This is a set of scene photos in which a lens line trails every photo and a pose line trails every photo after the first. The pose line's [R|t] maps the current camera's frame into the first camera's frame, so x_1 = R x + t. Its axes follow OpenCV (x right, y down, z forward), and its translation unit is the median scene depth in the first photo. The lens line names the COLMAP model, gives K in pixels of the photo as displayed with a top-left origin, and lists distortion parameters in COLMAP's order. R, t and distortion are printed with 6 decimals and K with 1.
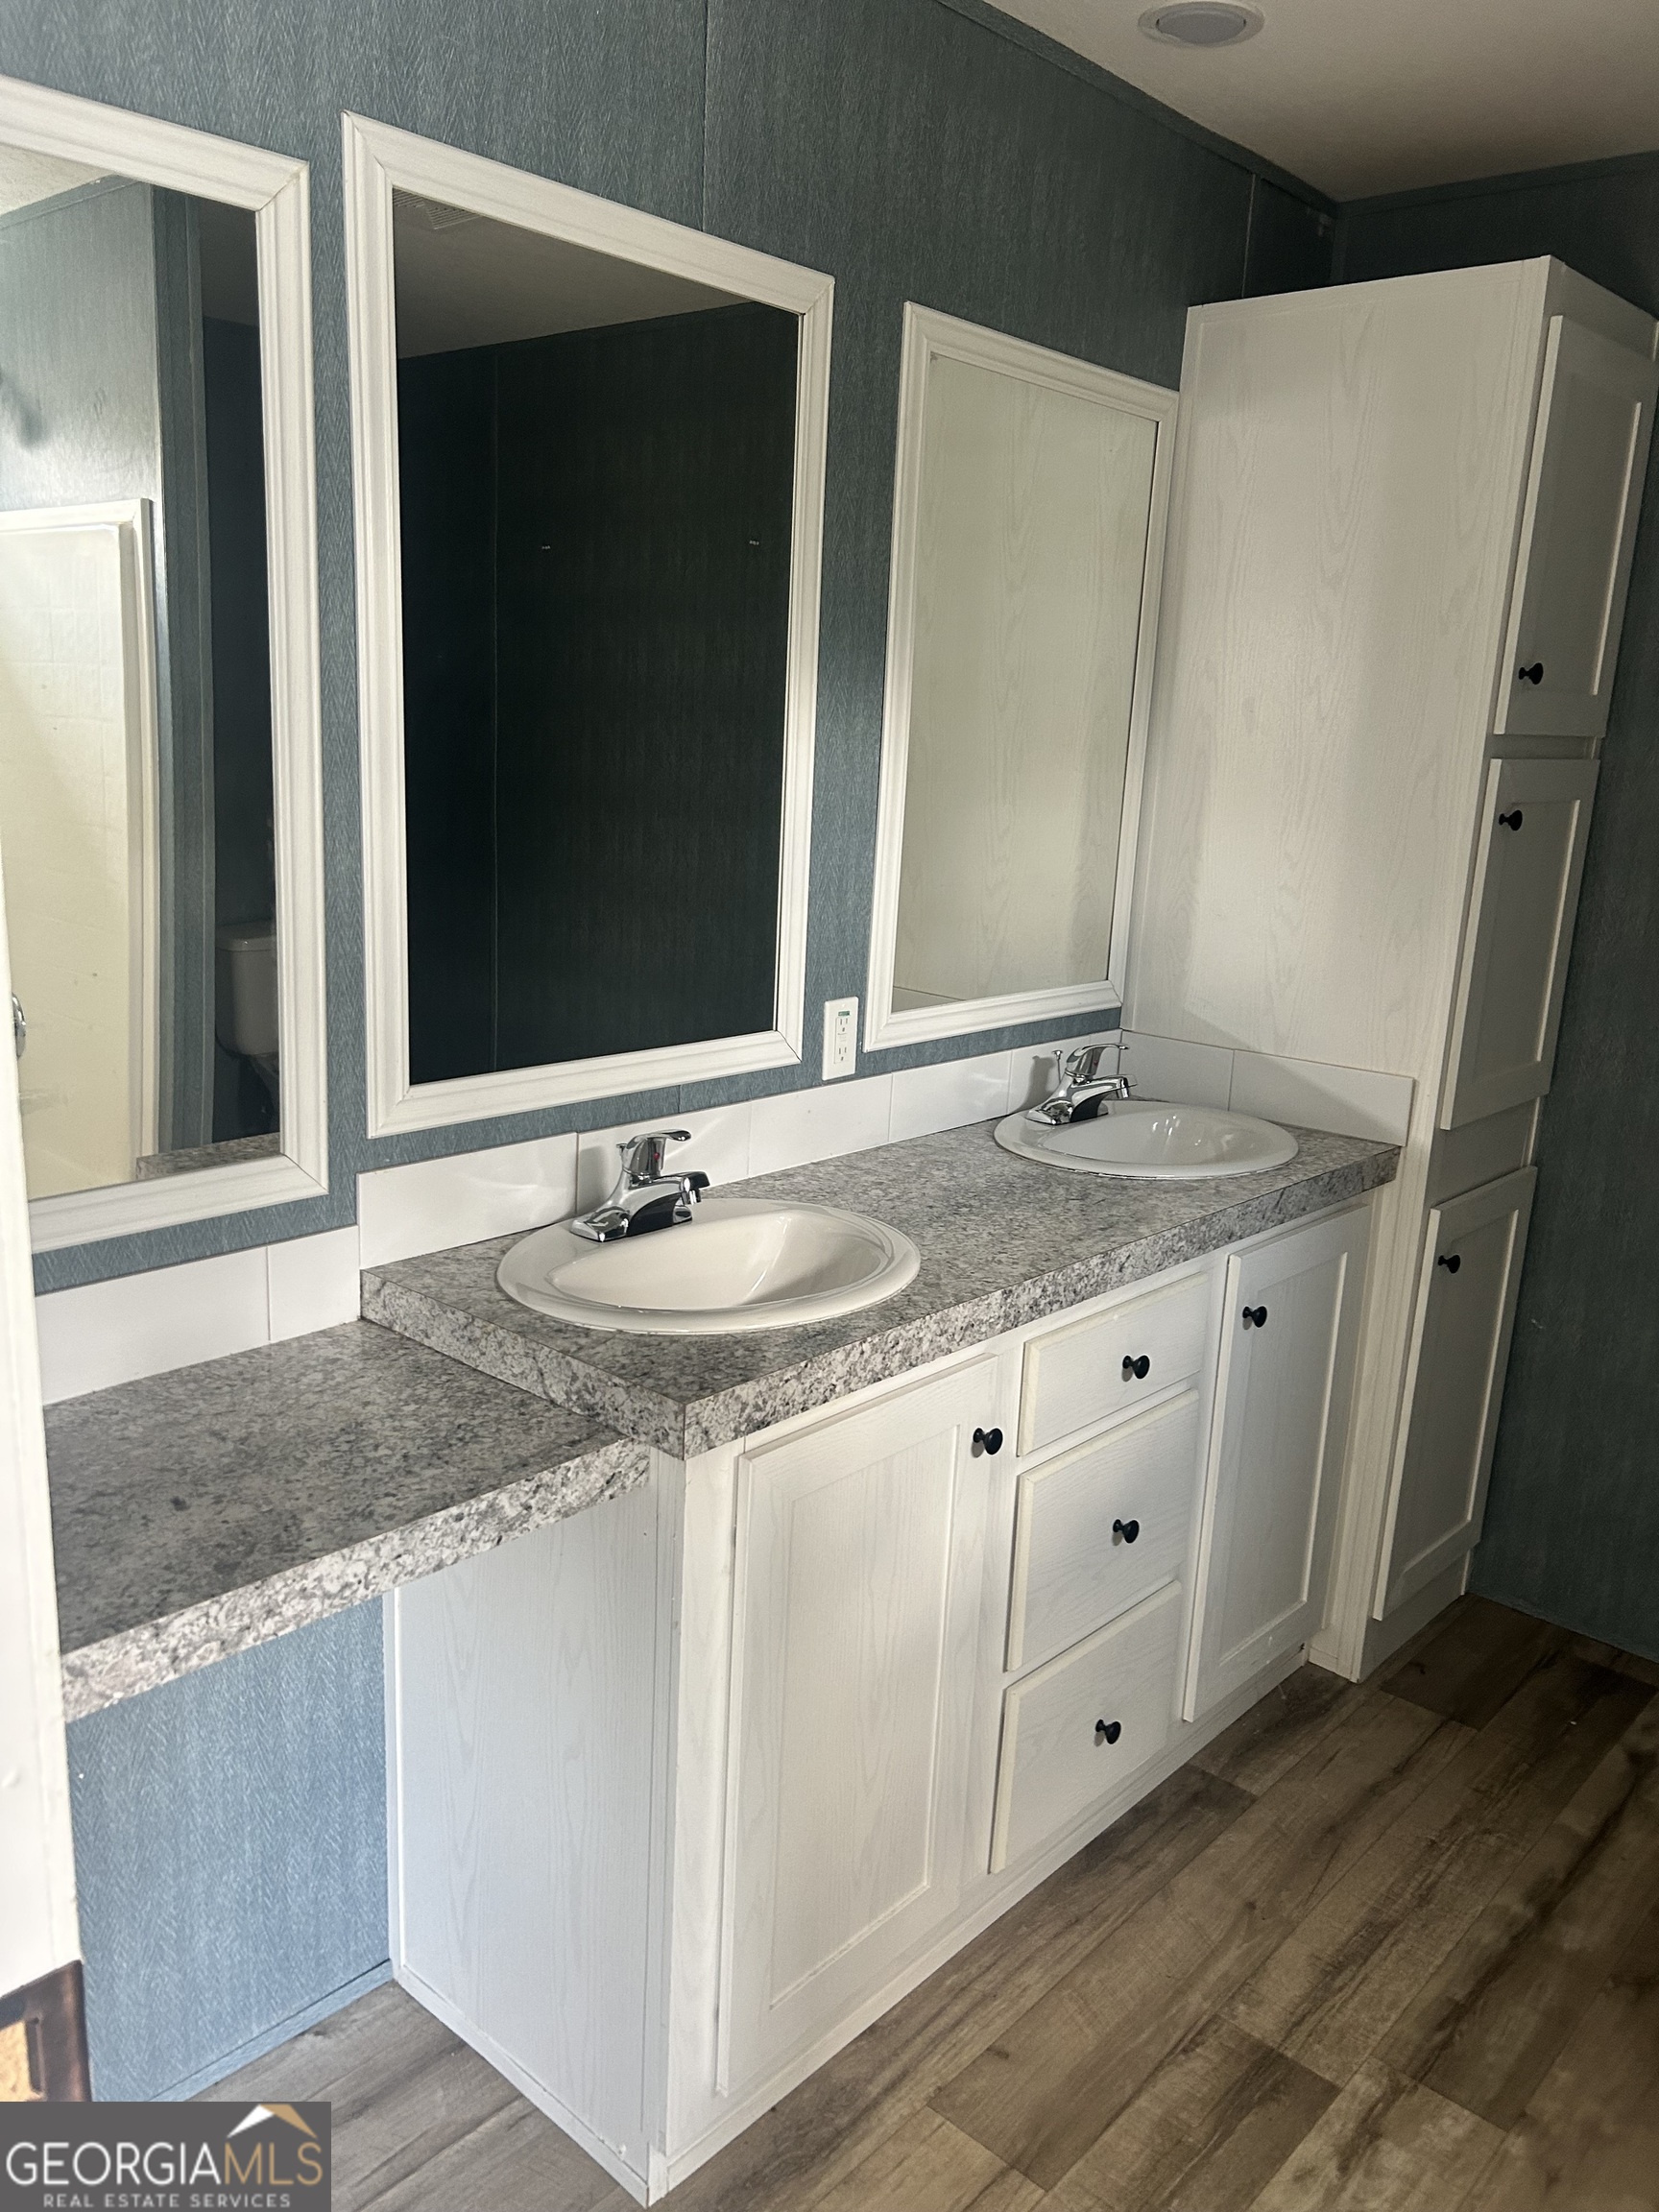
lens RADIAL K [[1672.8, 0, 829.5], [0, 1672.8, 1106.0], [0, 0, 1]] dist [0.007531, -0.006156]
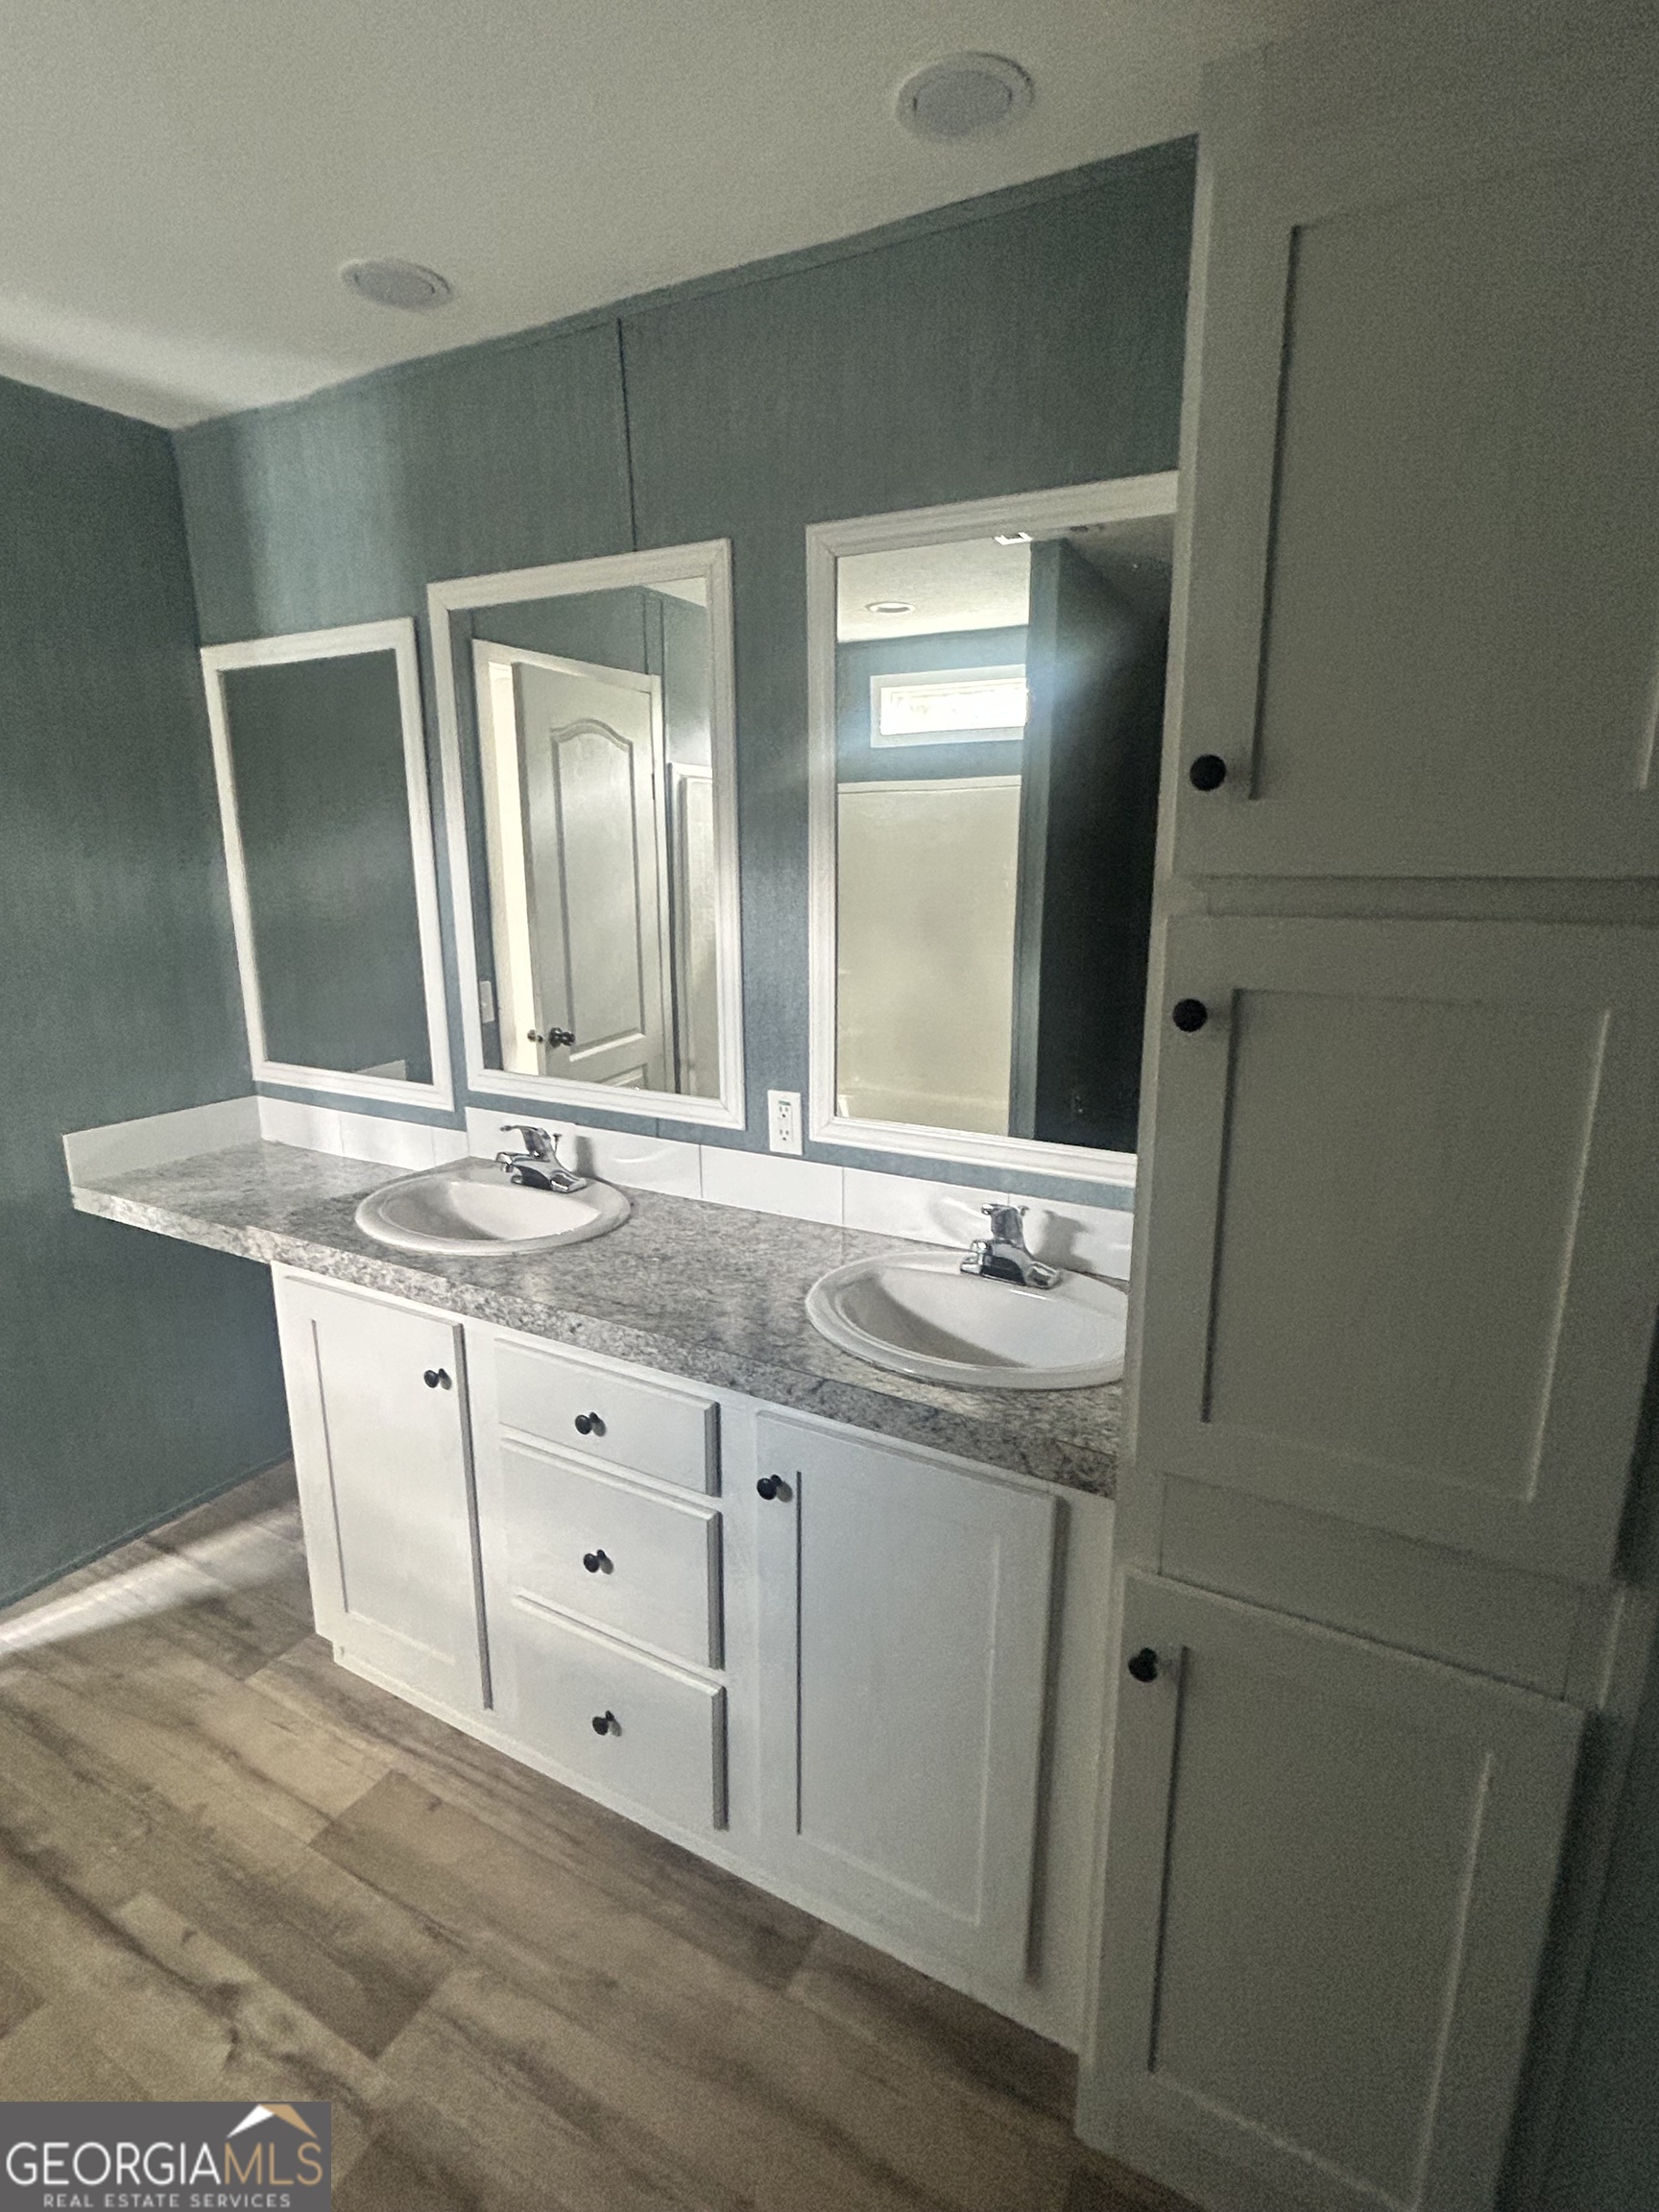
lens RADIAL K [[1089.6, 0, 832.1], [0, 1089.6, 1142.1], [0, 0, 1]] dist [0.012773, 0.000442]
pose [[0.226097, 0.210206, -0.951154, 0.891082], [-0.211580, 0.963725, 0.162690, -0.187189], [0.950849, 0.164461, 0.262371, 0.930763]]
